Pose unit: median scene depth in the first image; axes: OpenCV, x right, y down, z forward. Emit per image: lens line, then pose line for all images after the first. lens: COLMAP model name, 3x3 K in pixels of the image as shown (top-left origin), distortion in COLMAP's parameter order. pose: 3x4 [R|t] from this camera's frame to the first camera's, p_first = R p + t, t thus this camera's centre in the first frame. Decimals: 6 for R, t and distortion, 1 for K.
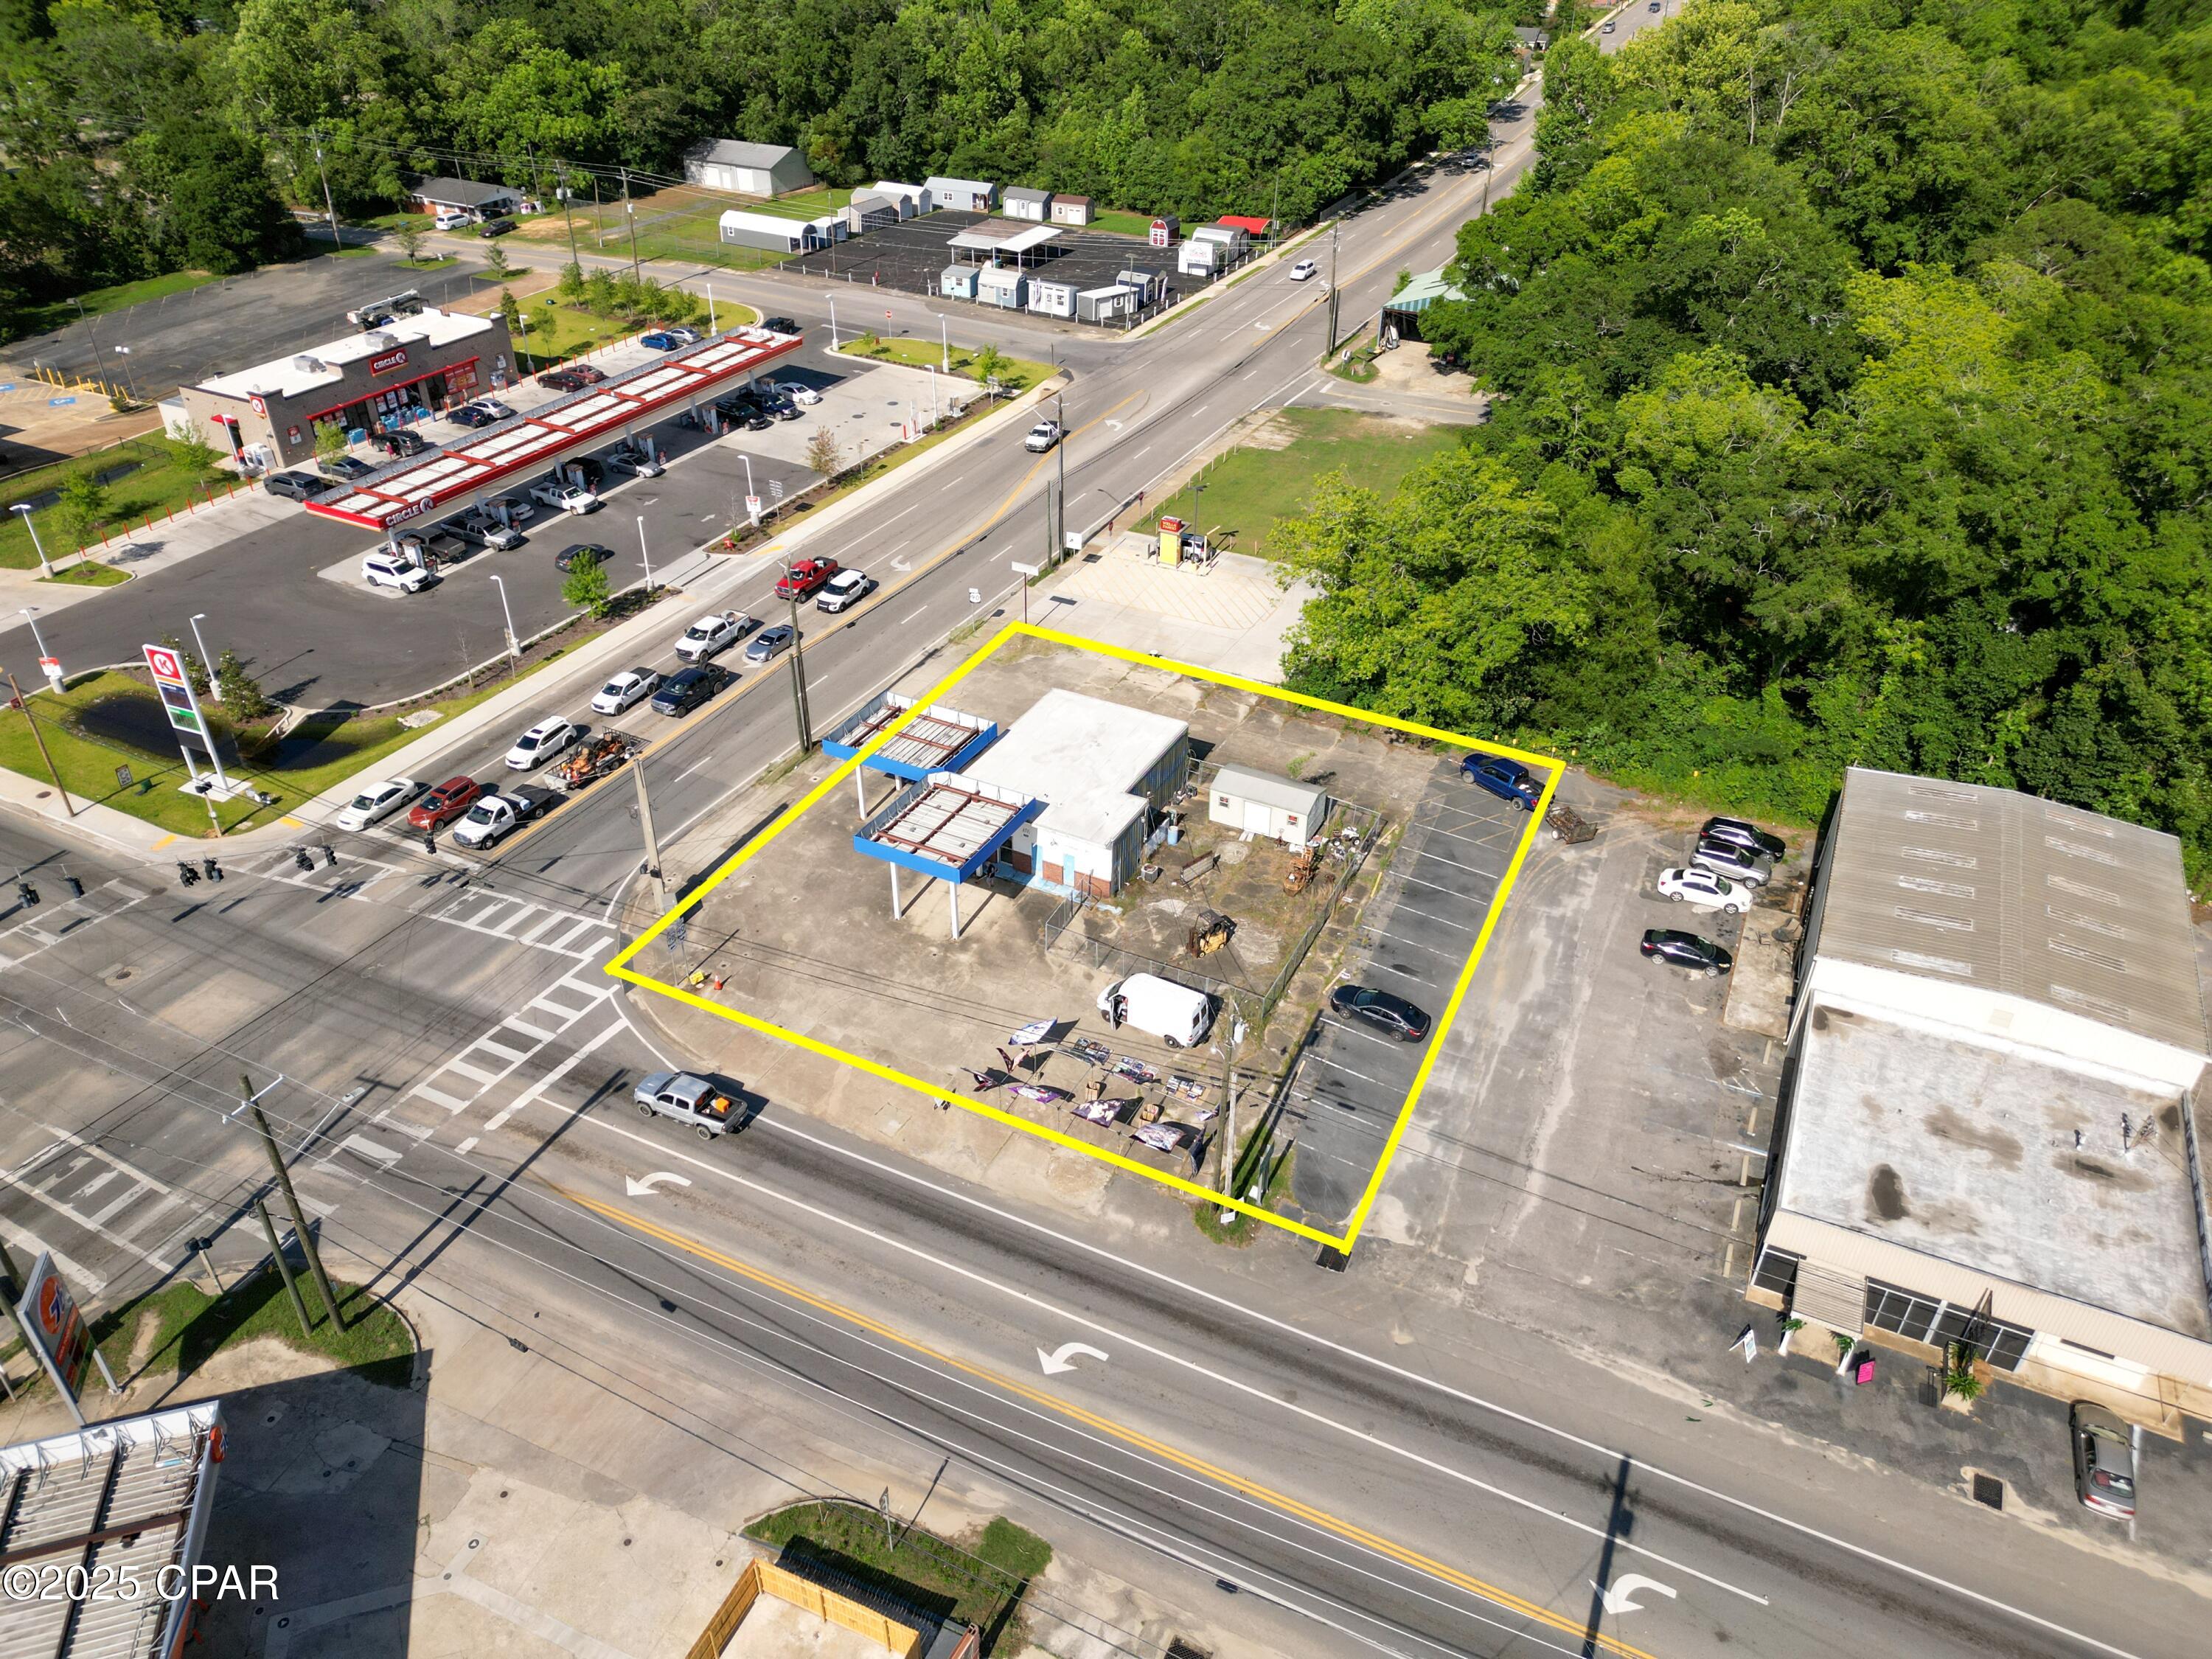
lens RADIAL K [[1564.2, 0, 1110.6], [0, 1564.2, 802.6], [0, 0, 1]] dist [0.067513, -0.054750]
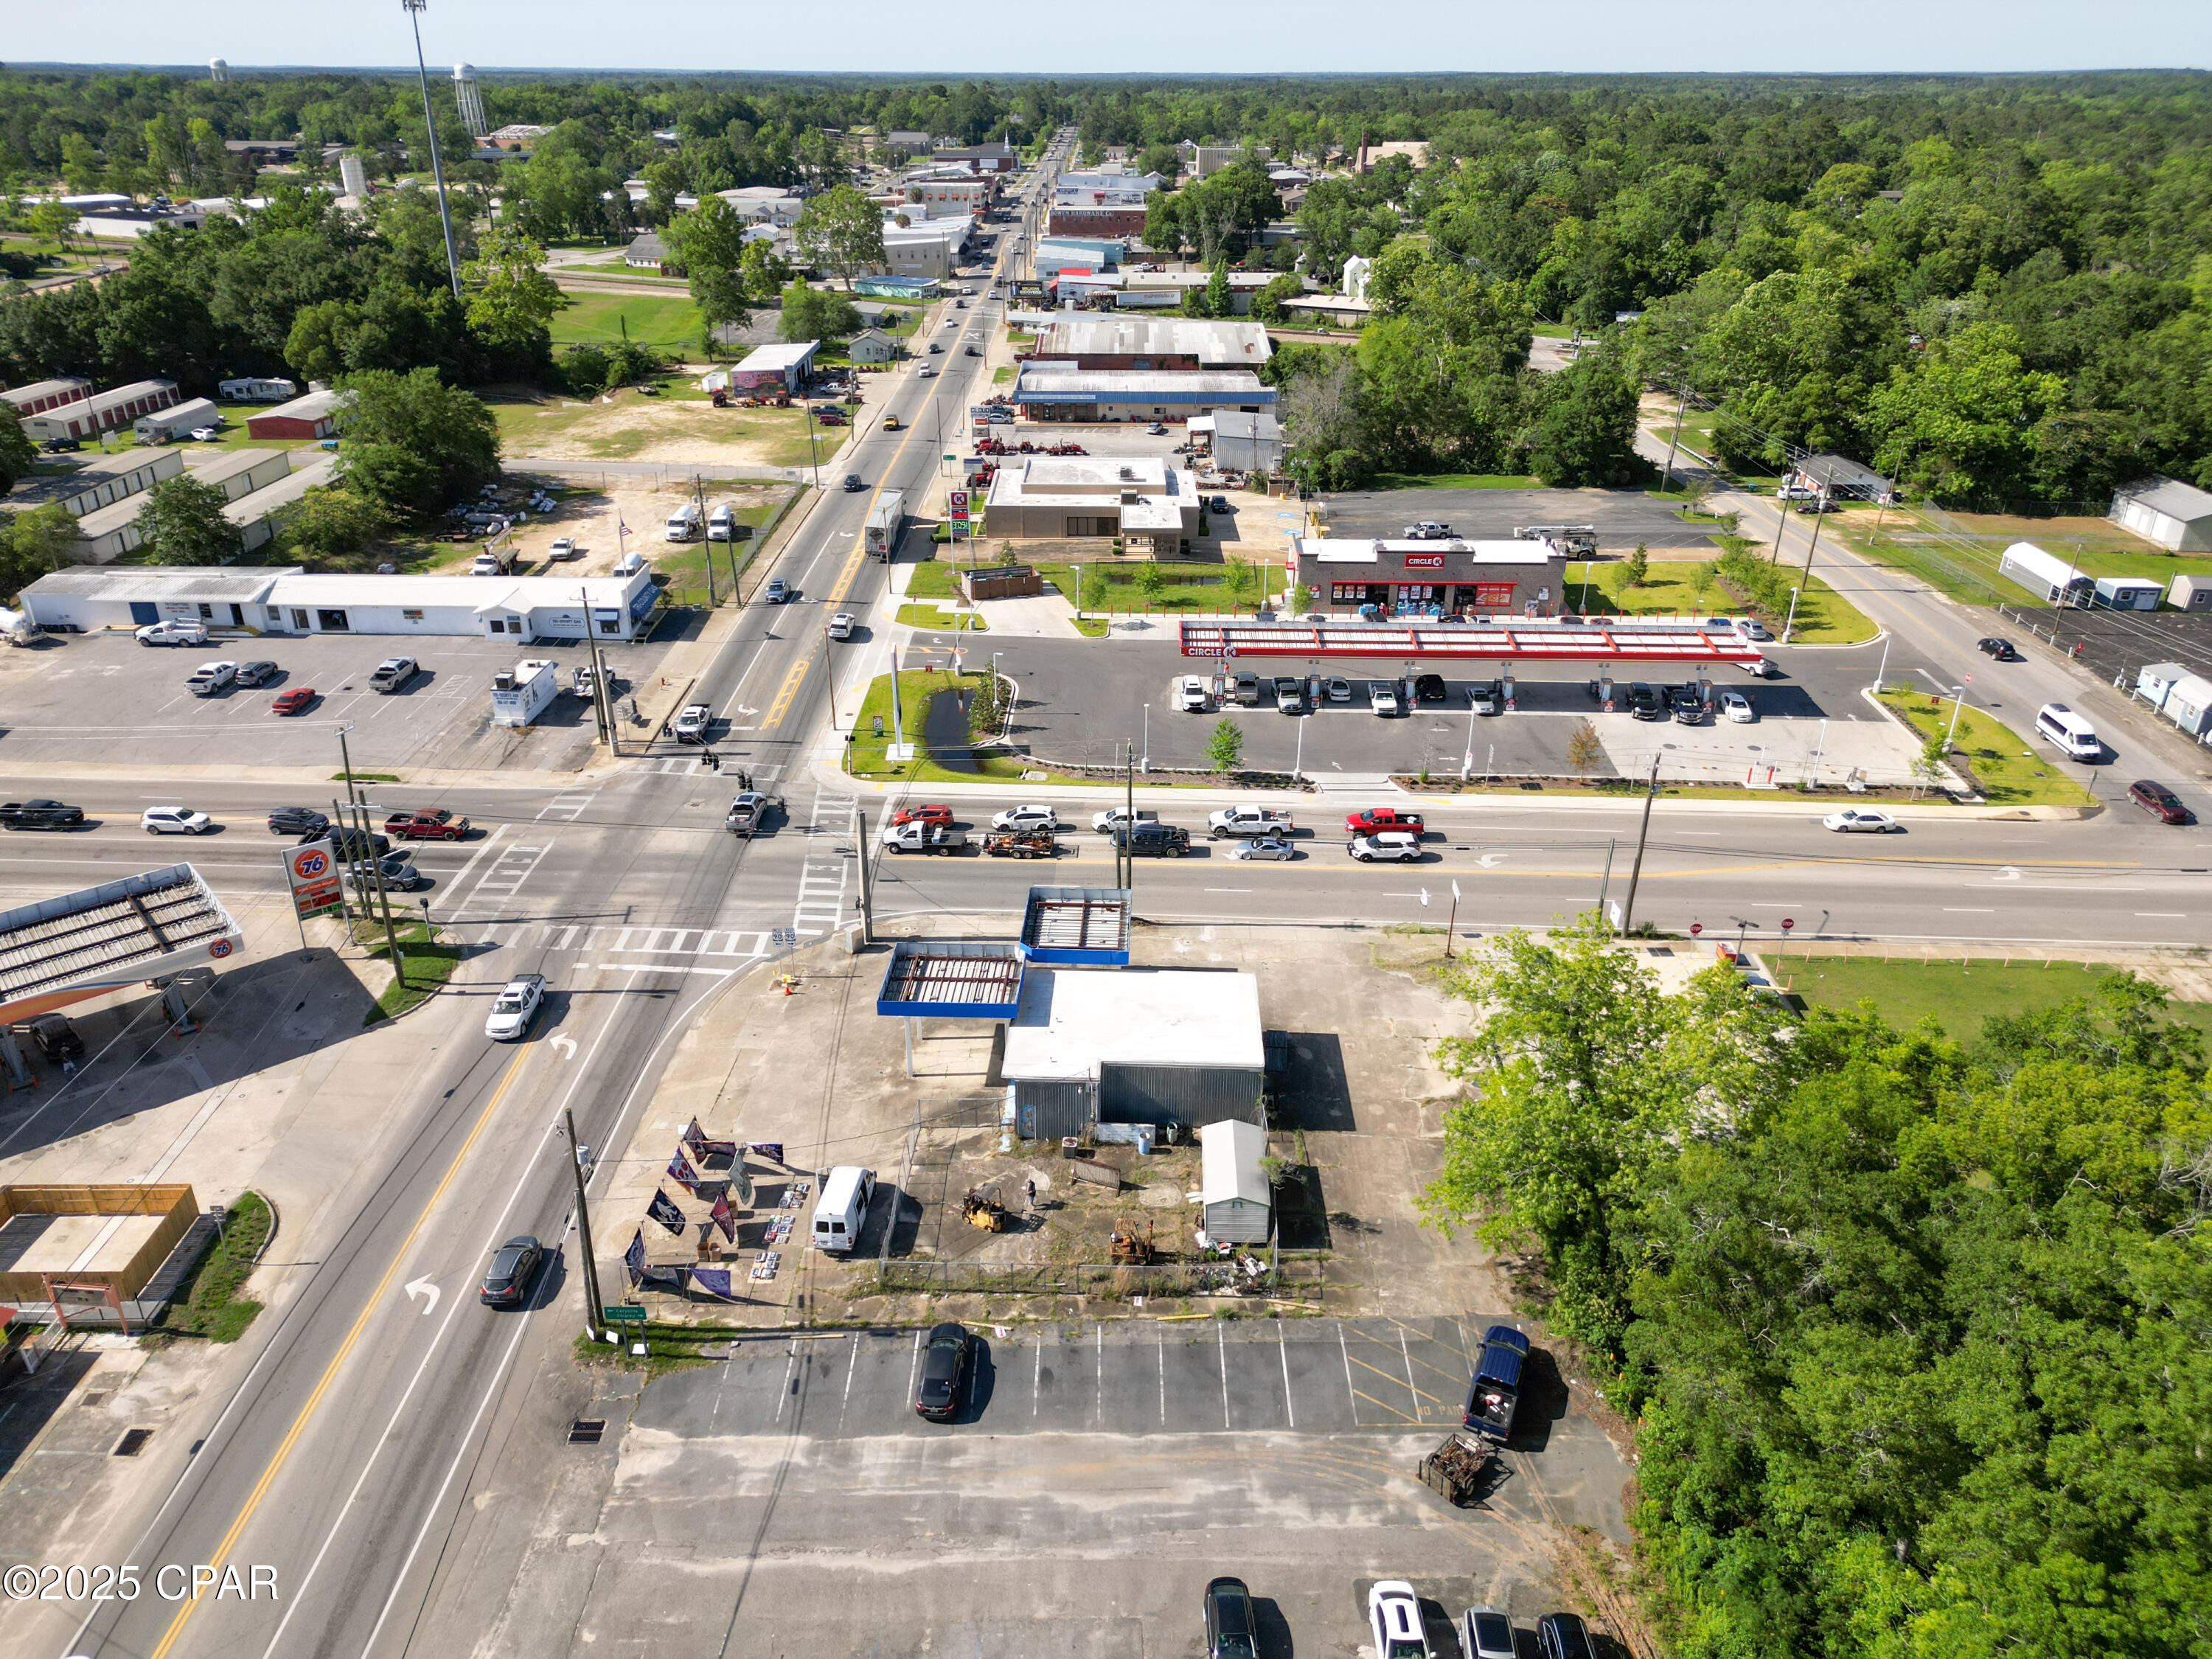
lens RADIAL K [[1564.2, 0, 1110.6], [0, 1564.2, 802.6], [0, 0, 1]] dist [0.067513, -0.054750]
pose [[0.424460, 0.374899, -0.824187, 0.678304], [-0.495946, 0.857829, 0.134787, -0.250990], [0.757543, 0.351541, 0.550044, 0.389190]]
